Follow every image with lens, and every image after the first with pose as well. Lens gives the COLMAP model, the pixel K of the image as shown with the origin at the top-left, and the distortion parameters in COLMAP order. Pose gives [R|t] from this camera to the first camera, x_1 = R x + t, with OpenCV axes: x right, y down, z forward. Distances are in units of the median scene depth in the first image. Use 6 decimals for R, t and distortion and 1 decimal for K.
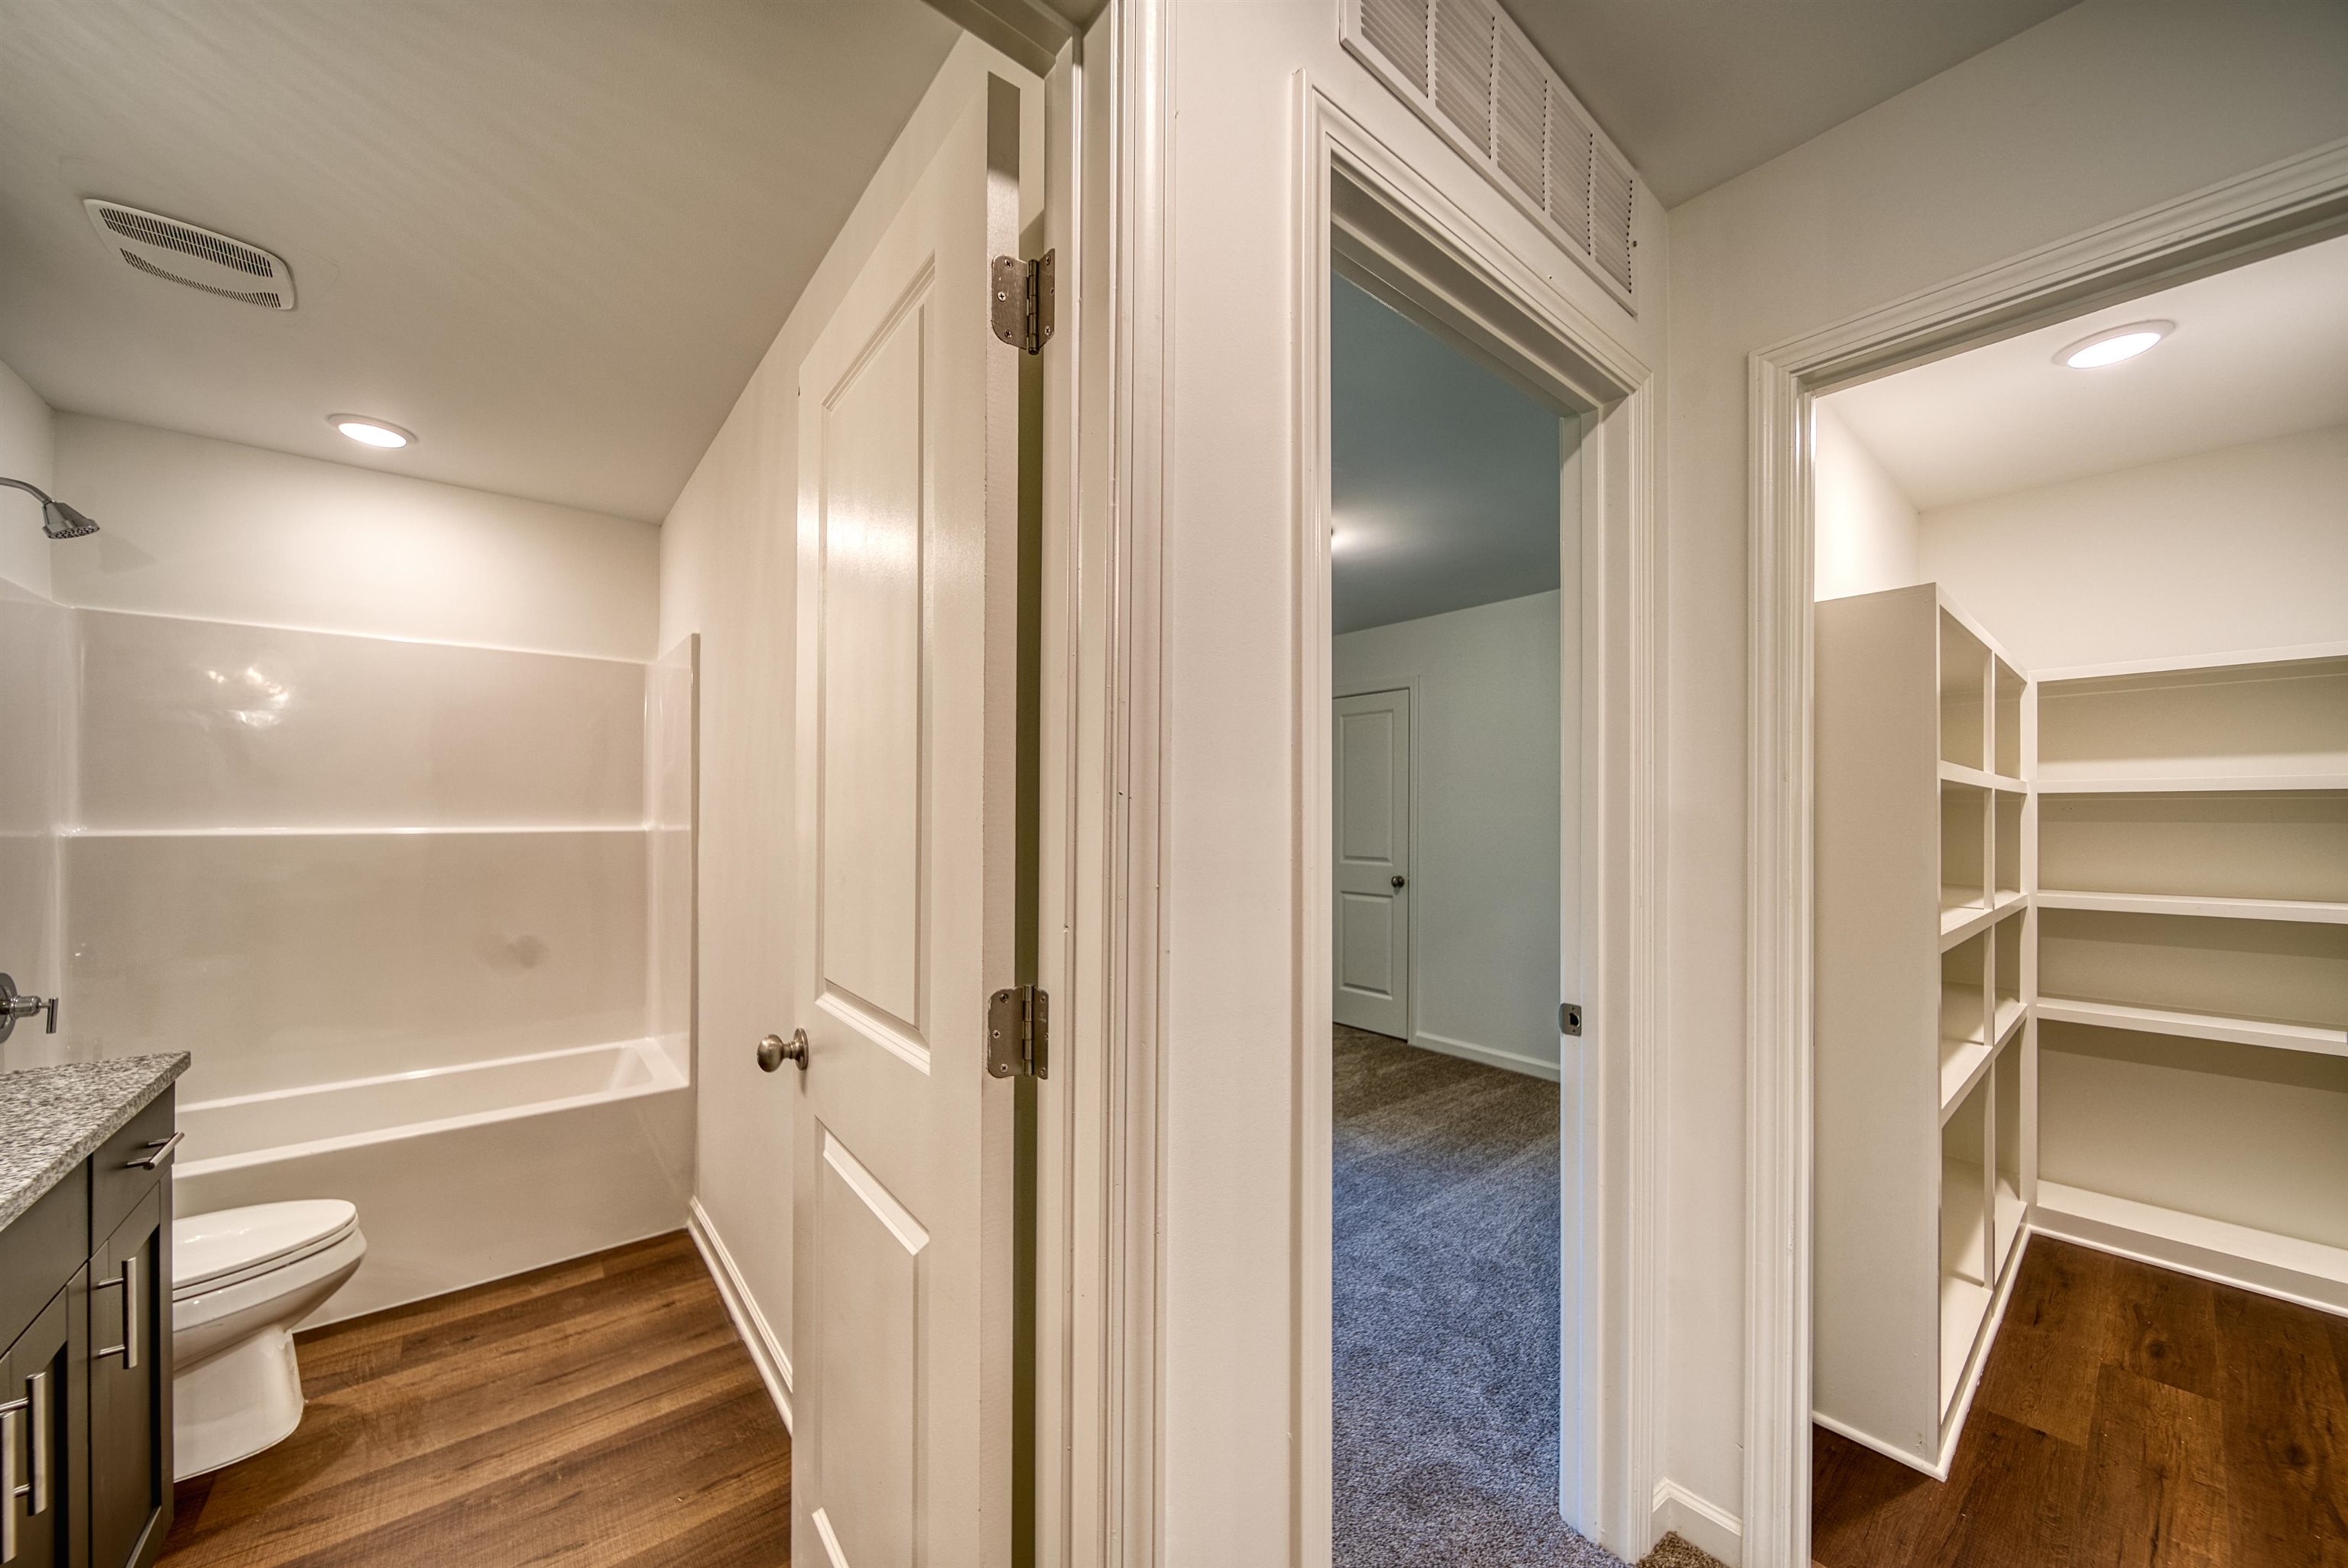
lens RADIAL K [[831.3, 0, 1164.7], [0, 831.3, 808.4], [0, 0, 1]] dist [-0.006528, -0.000089]
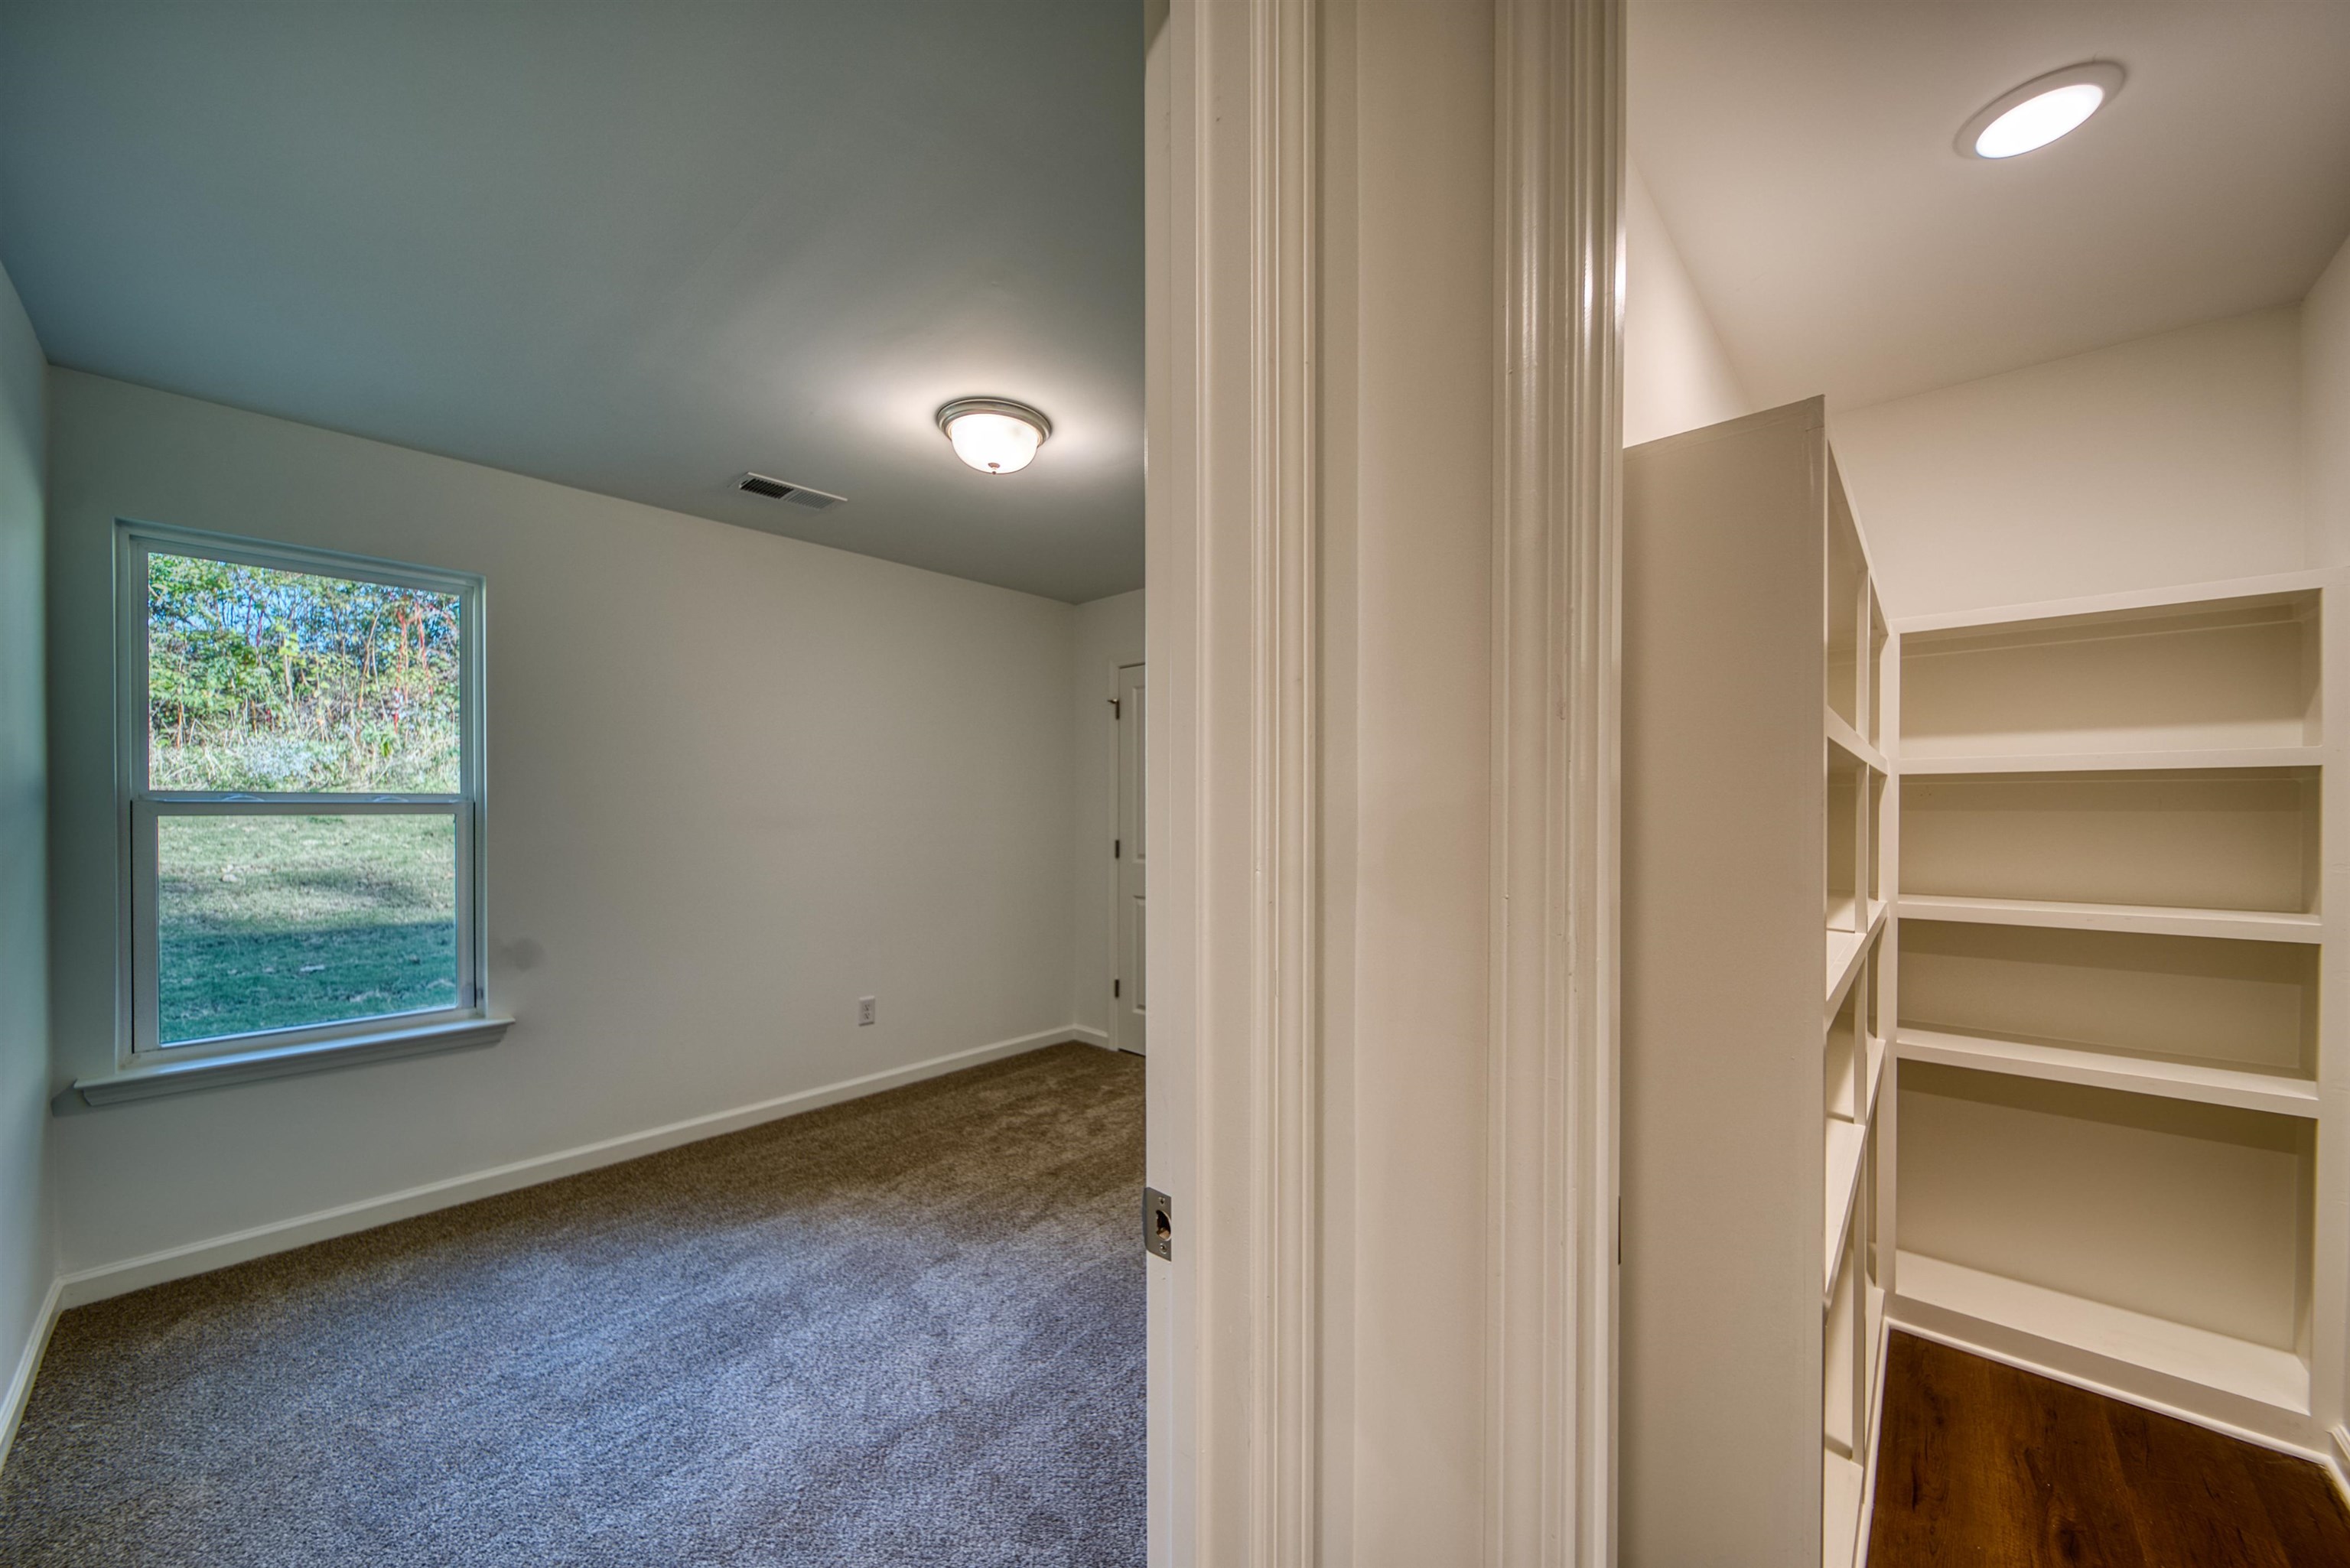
lens RADIAL K [[852.7, 0, 1171.4], [0, 852.7, 806.4], [0, 0, 1]] dist [0.001587, 0.000095]
pose [[0.988812, -0.003002, 0.149136, 0.274345], [0.001399, 0.999940, 0.010847, 0.003440], [-0.149160, -0.010517, 0.988757, 0.327898]]
